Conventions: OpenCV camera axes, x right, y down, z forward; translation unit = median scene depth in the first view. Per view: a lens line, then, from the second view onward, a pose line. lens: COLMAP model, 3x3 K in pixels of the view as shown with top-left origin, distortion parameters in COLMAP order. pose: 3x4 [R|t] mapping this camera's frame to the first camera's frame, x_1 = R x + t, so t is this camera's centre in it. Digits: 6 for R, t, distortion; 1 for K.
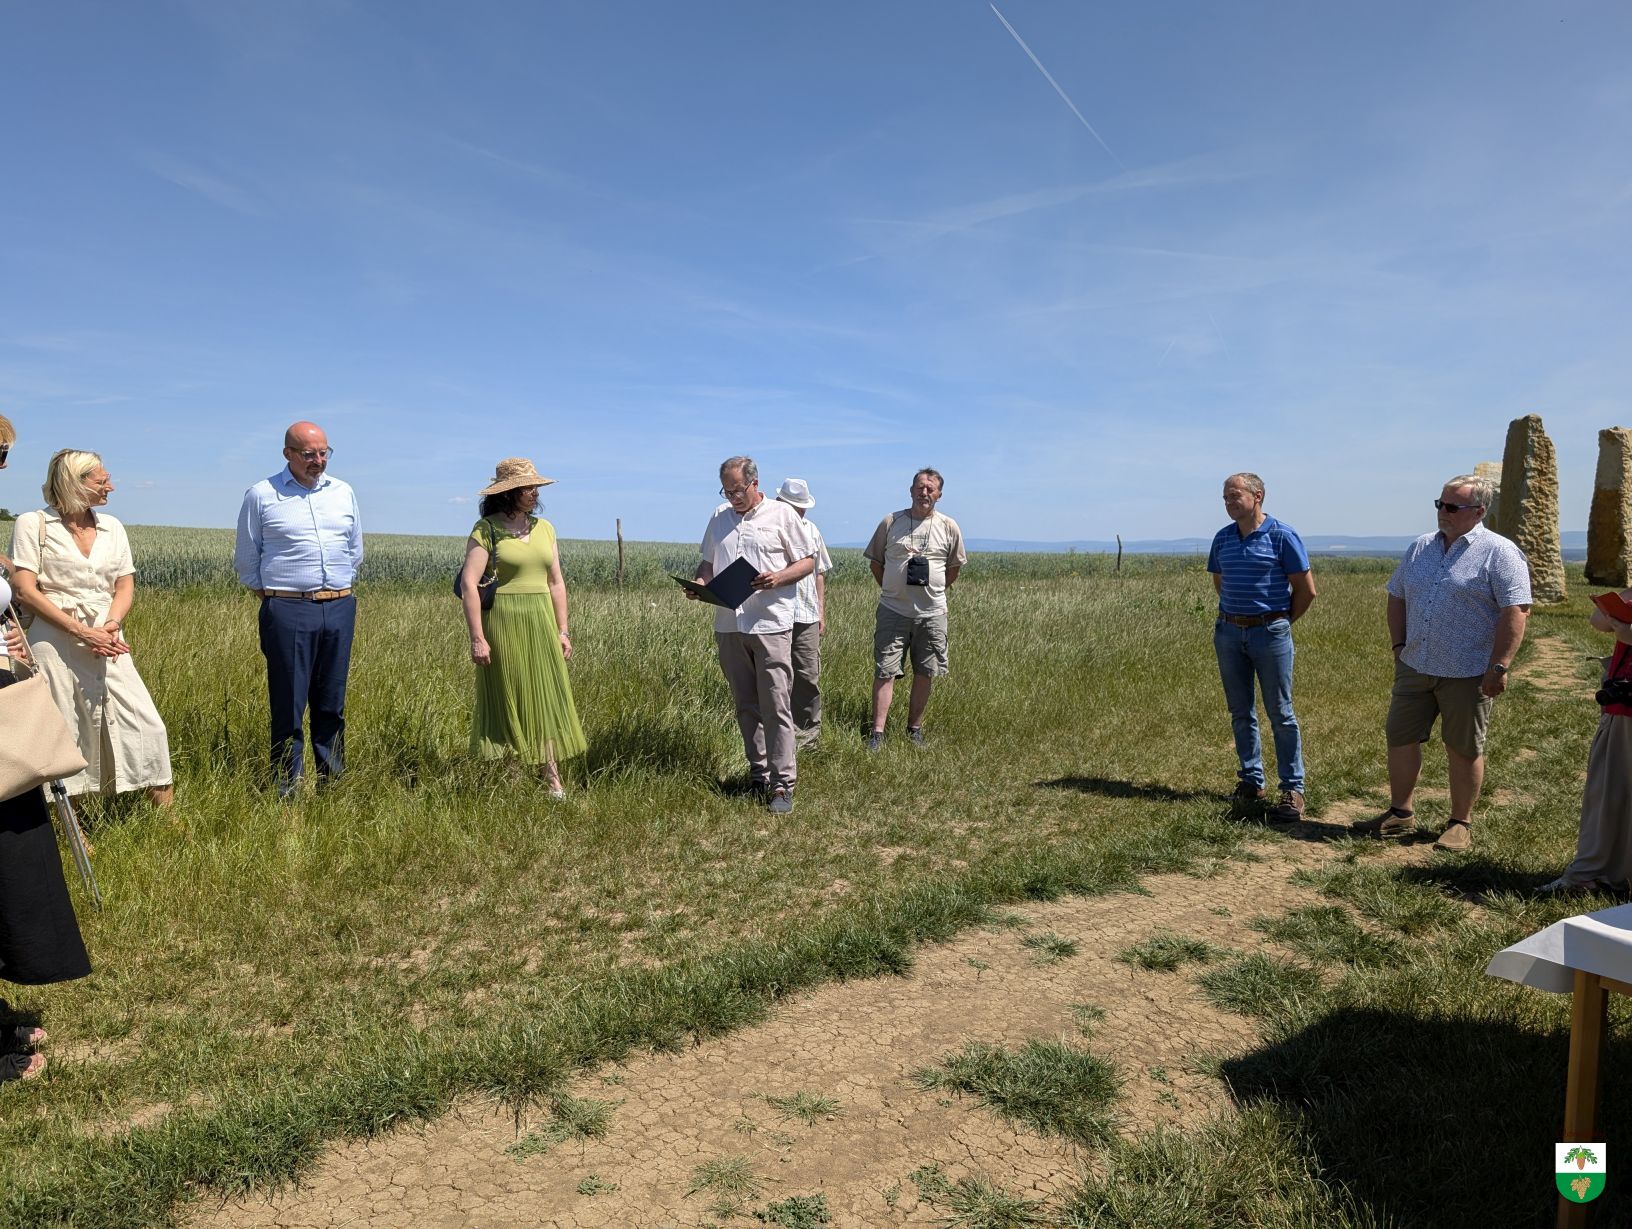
lens RADIAL K [[1220.1, 0, 818.2], [0, 1220.1, 545.4], [0, 0, 1]] dist [0.014192, -0.007127]
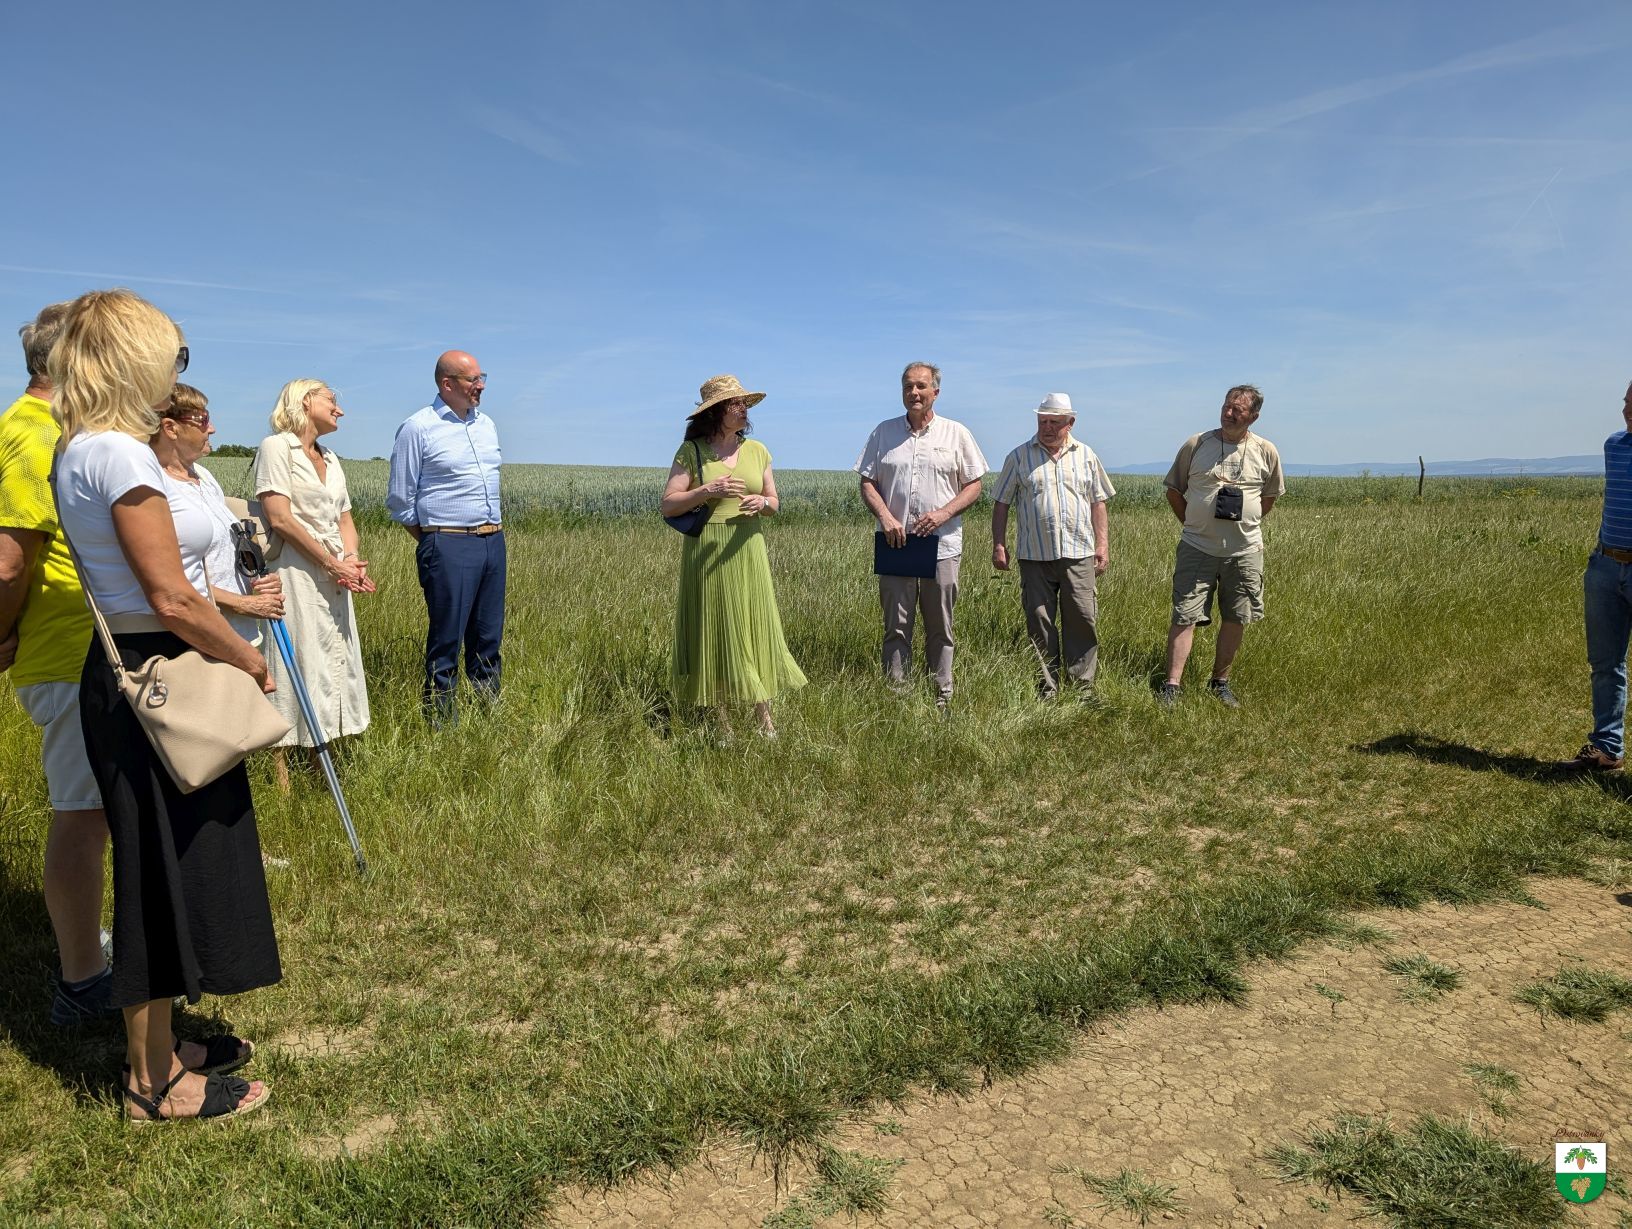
lens RADIAL K [[1220.1, 0, 818.2], [0, 1220.1, 545.4], [0, 0, 1]] dist [0.014192, -0.007127]
pose [[0.979138, -0.000100, -0.203195, -0.038175], [0.012080, 0.998260, 0.057720, -0.003345], [0.202835, -0.058971, 0.977436, 0.168492]]
